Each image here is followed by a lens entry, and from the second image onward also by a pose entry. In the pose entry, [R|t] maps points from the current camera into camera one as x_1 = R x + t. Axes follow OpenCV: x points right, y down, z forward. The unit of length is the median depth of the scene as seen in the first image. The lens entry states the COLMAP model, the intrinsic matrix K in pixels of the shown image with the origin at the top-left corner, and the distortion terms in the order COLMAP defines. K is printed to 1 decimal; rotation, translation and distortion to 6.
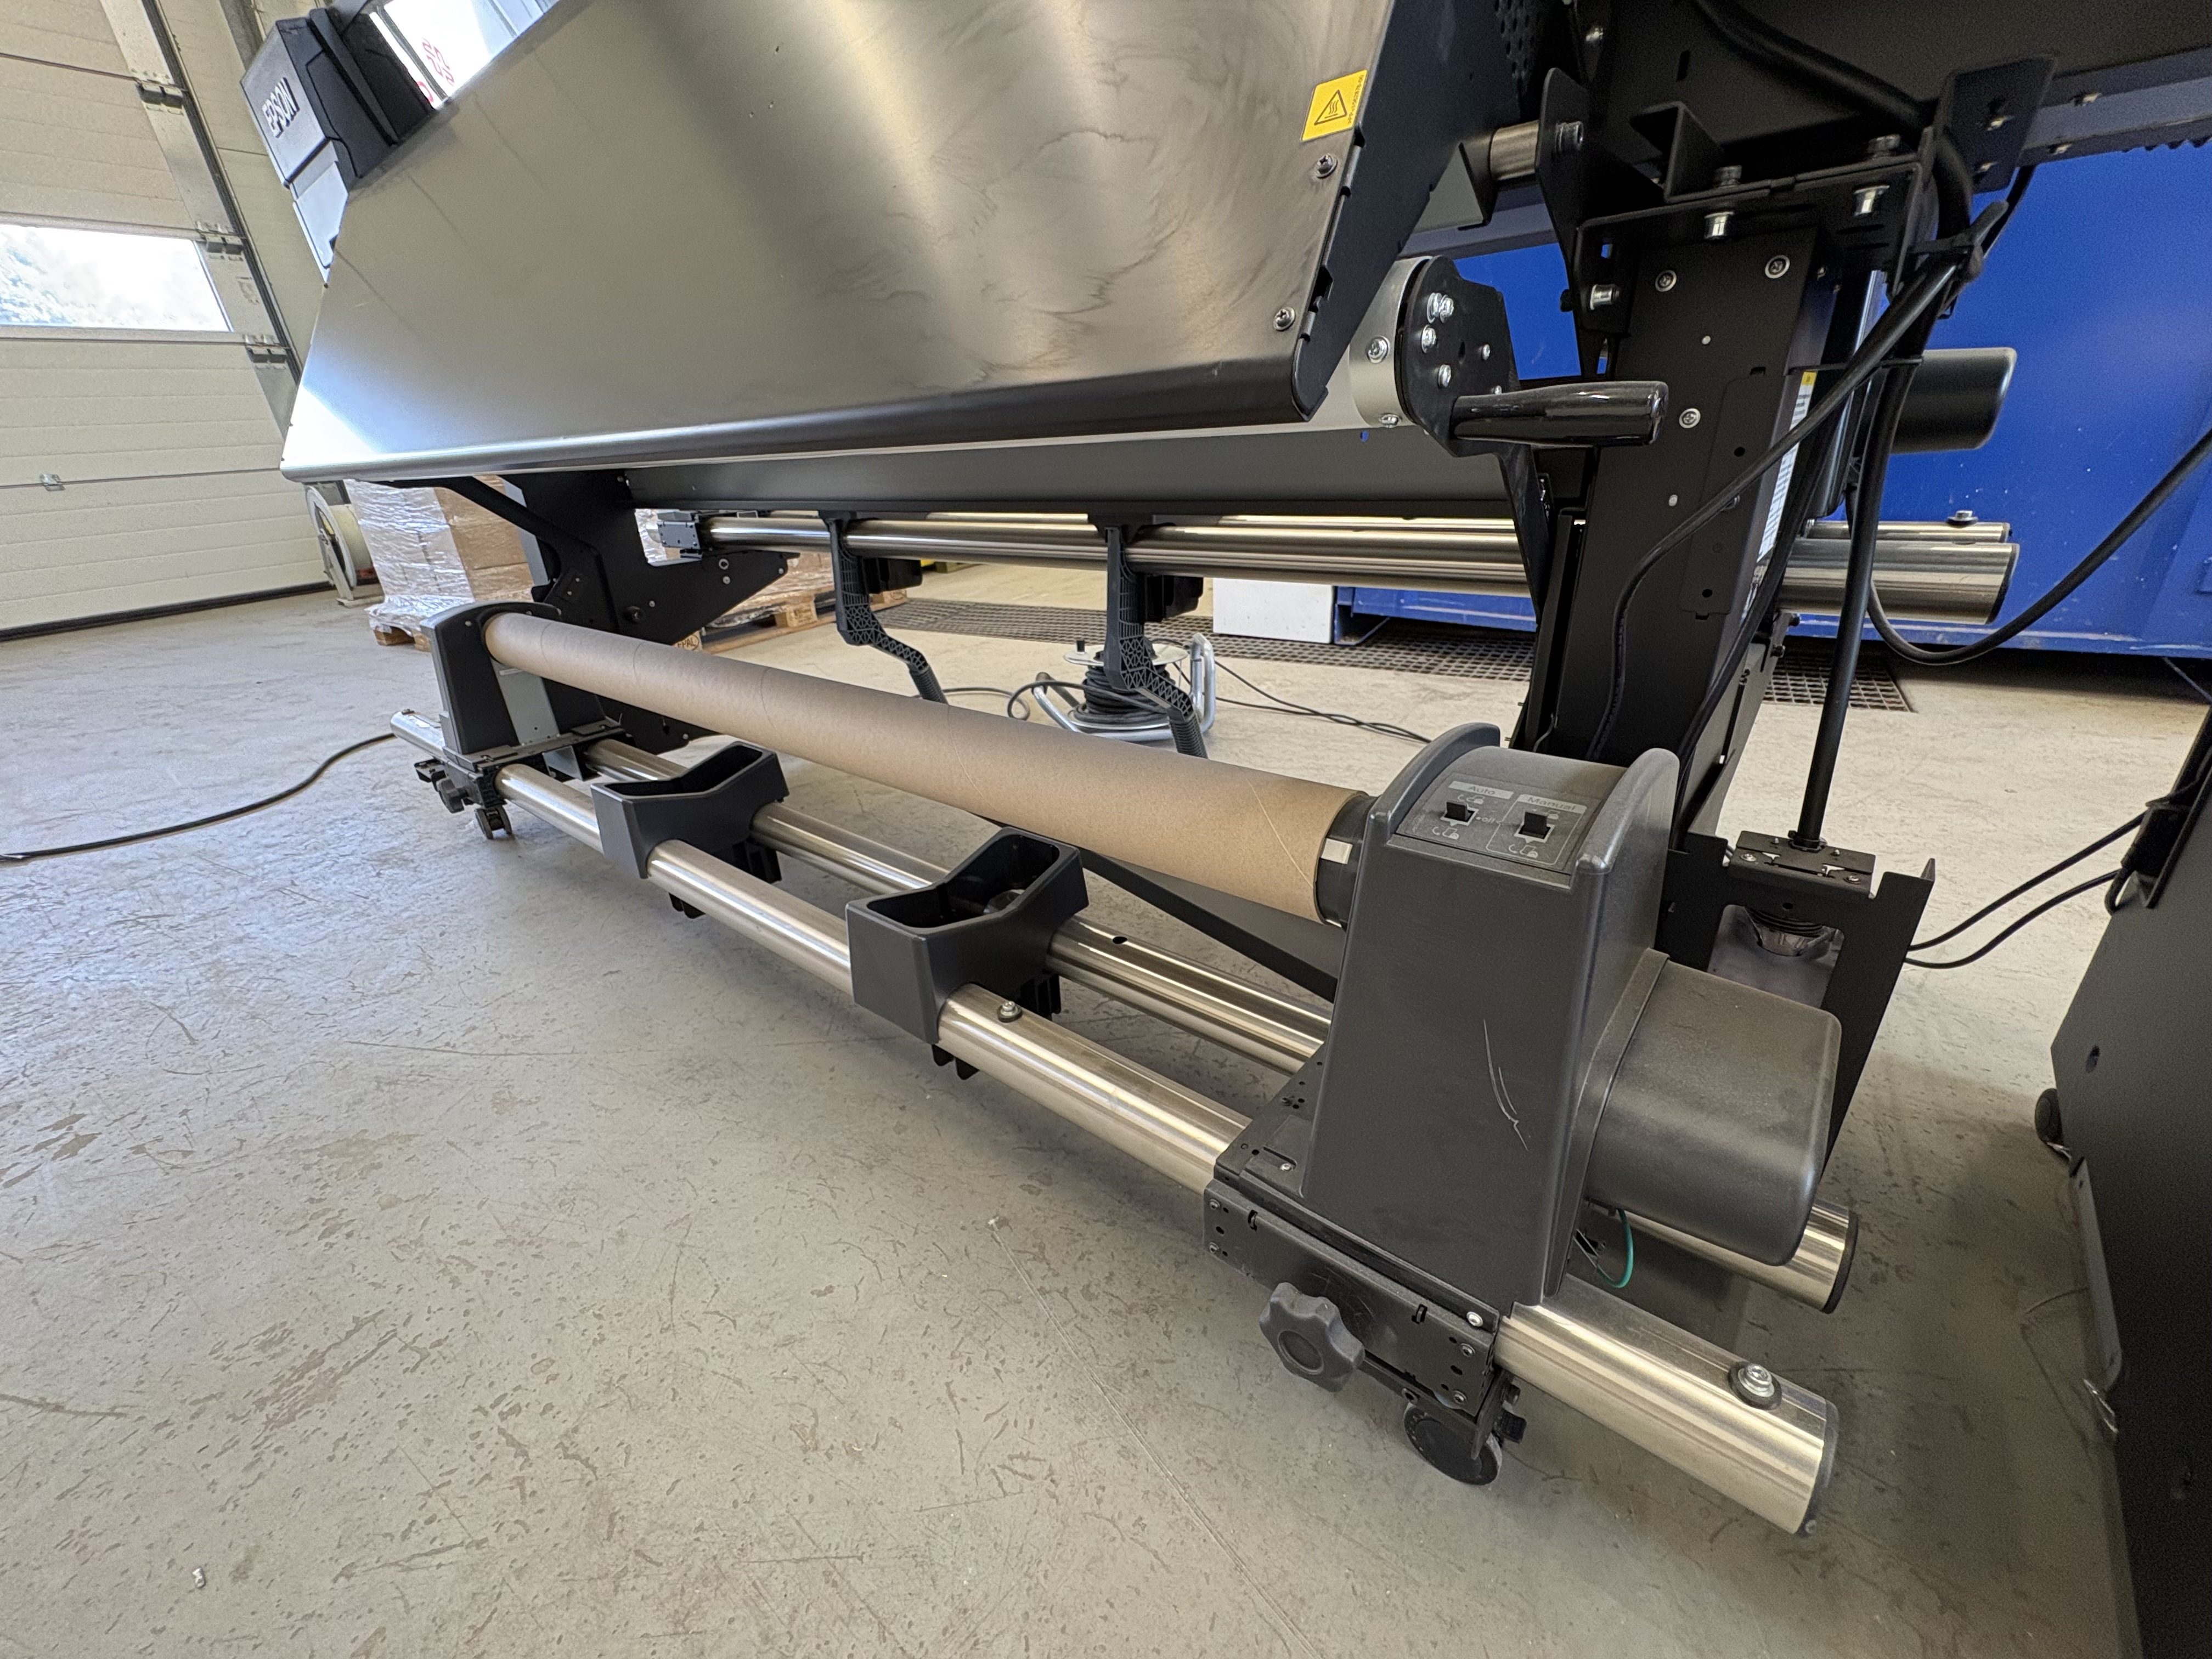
lens RADIAL K [[881.9, 0, 1107.1], [0, 881.9, 829.8], [0, 0, 1]] dist [-0.000882, 0.000037]
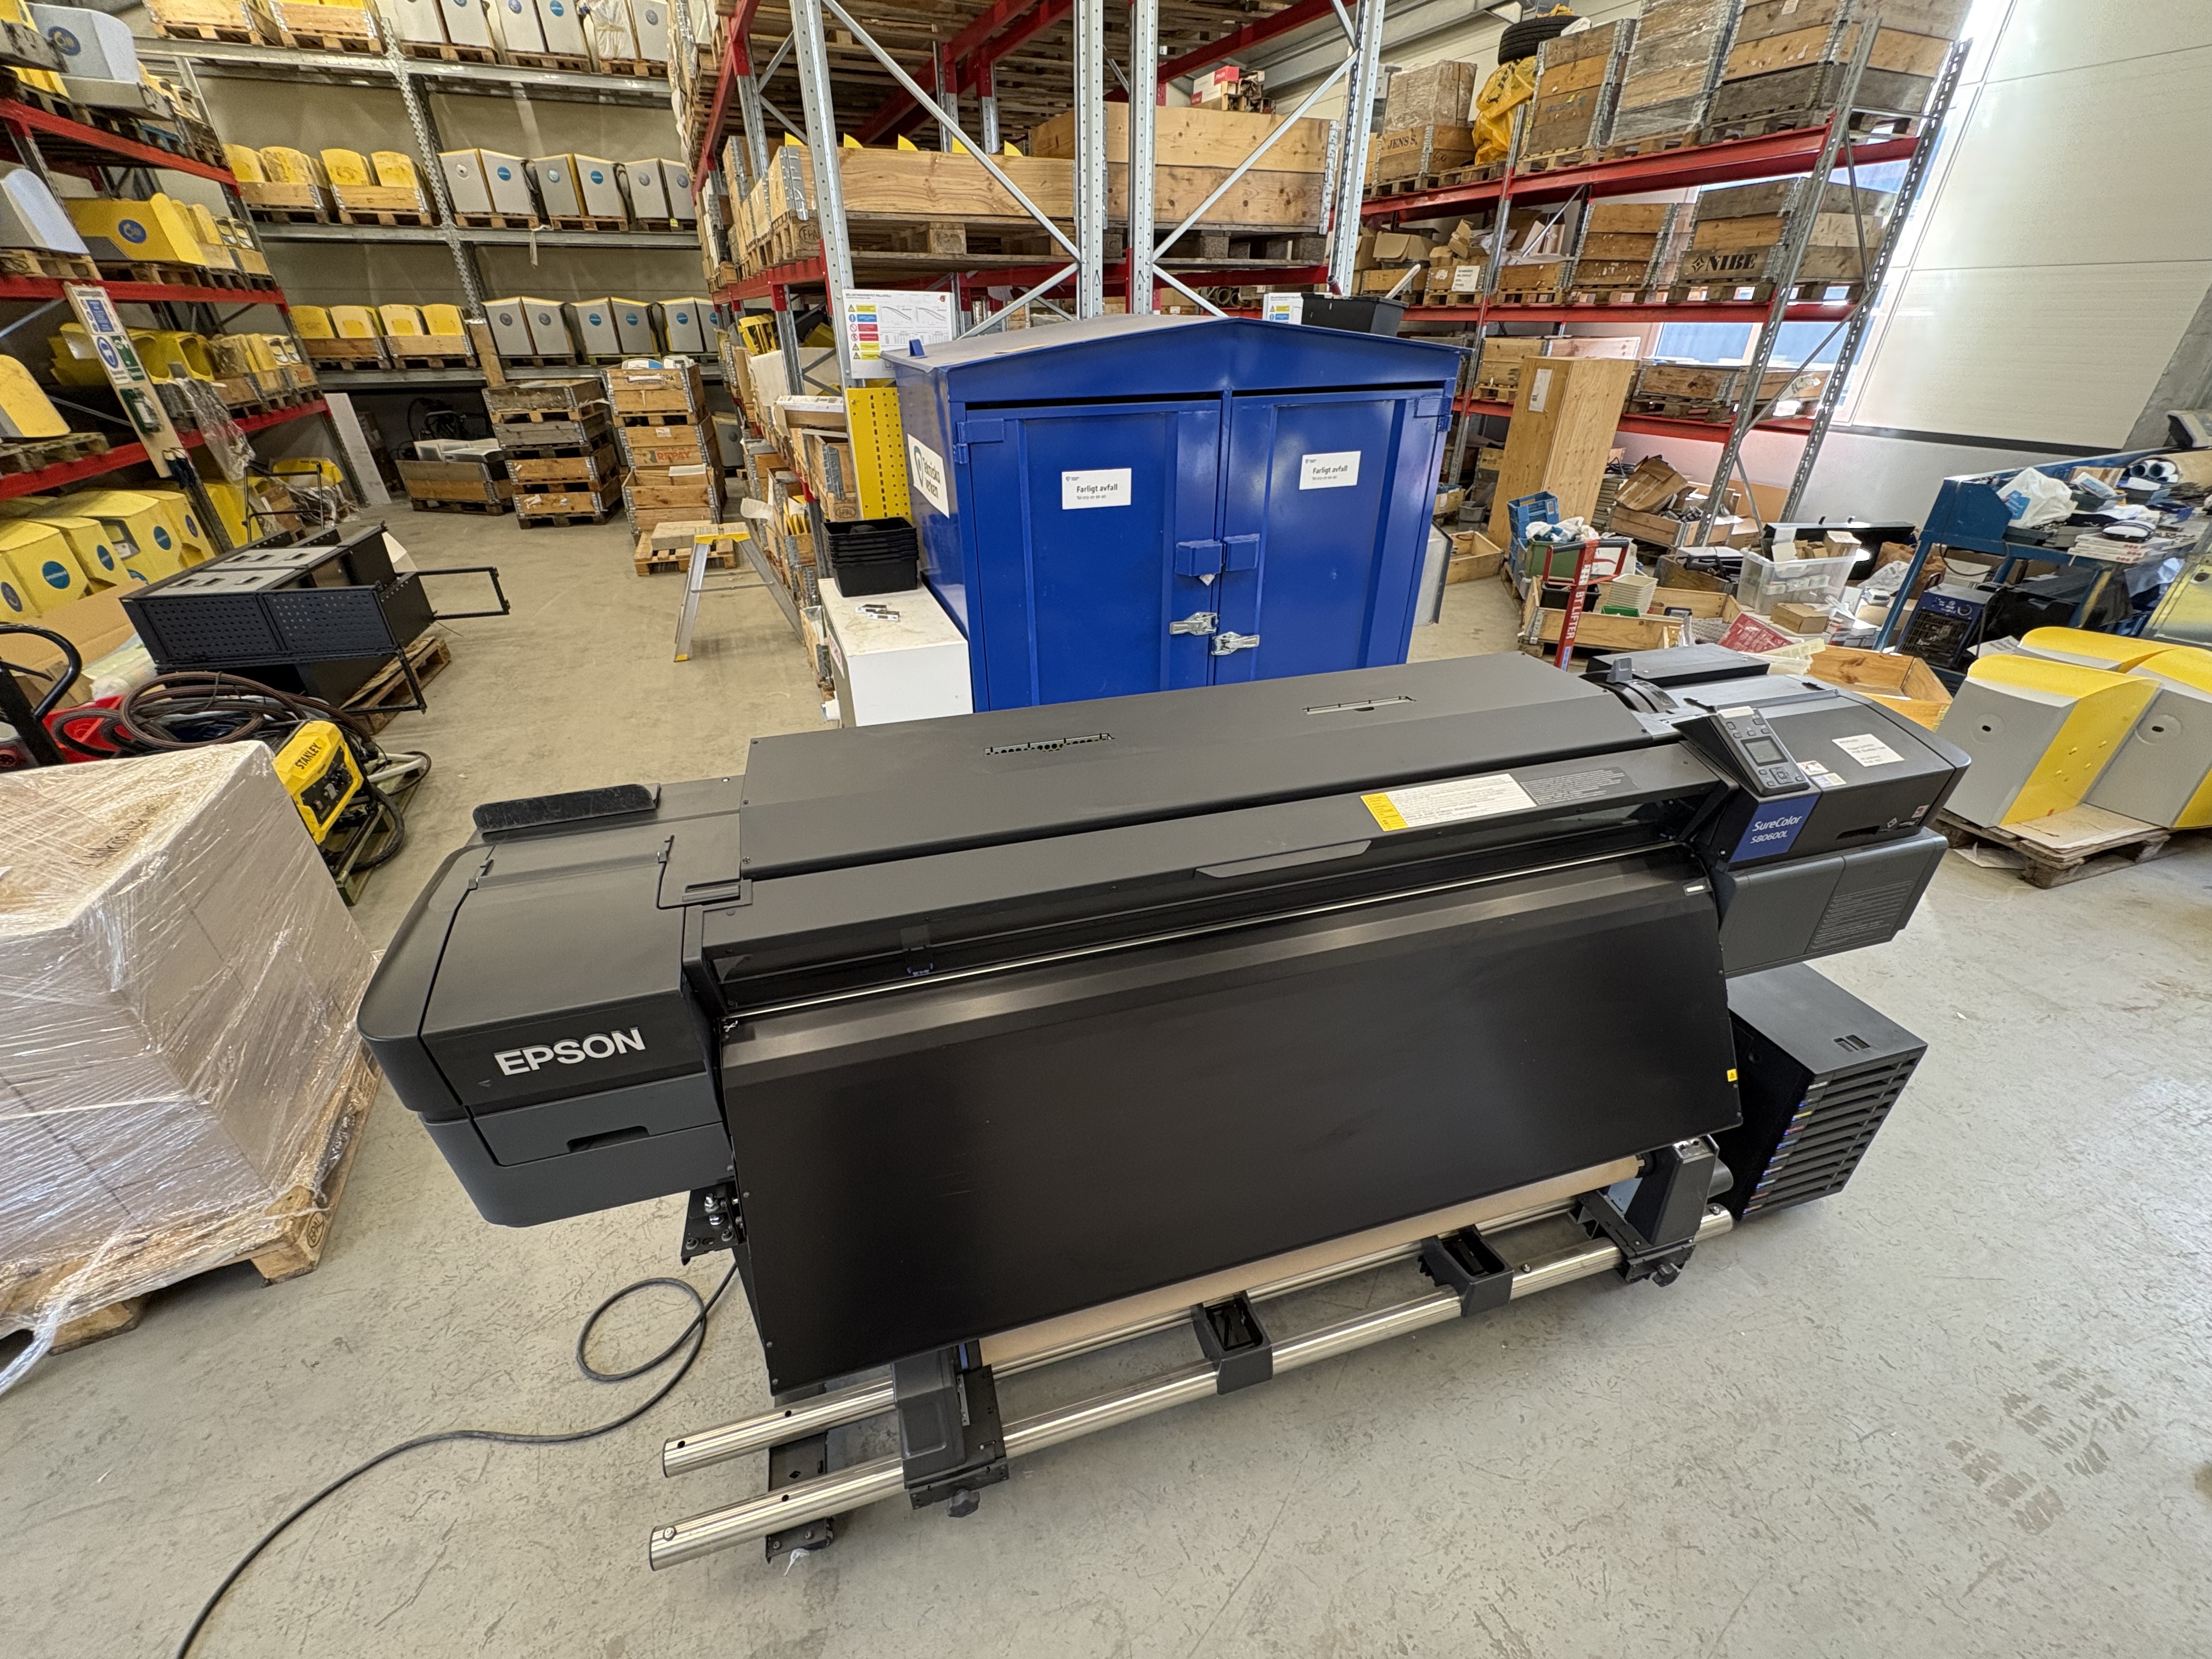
lens RADIAL K [[886.5, 0, 1108.2], [0, 886.5, 825.1], [0, 0, 1]] dist [-0.001479, 0.000557]
pose [[0.559845, -0.362724, 0.744987, -2.003365], [0.319754, 0.924025, 0.209606, -1.714600], [-0.764416, 0.120865, 0.633293, 0.111217]]
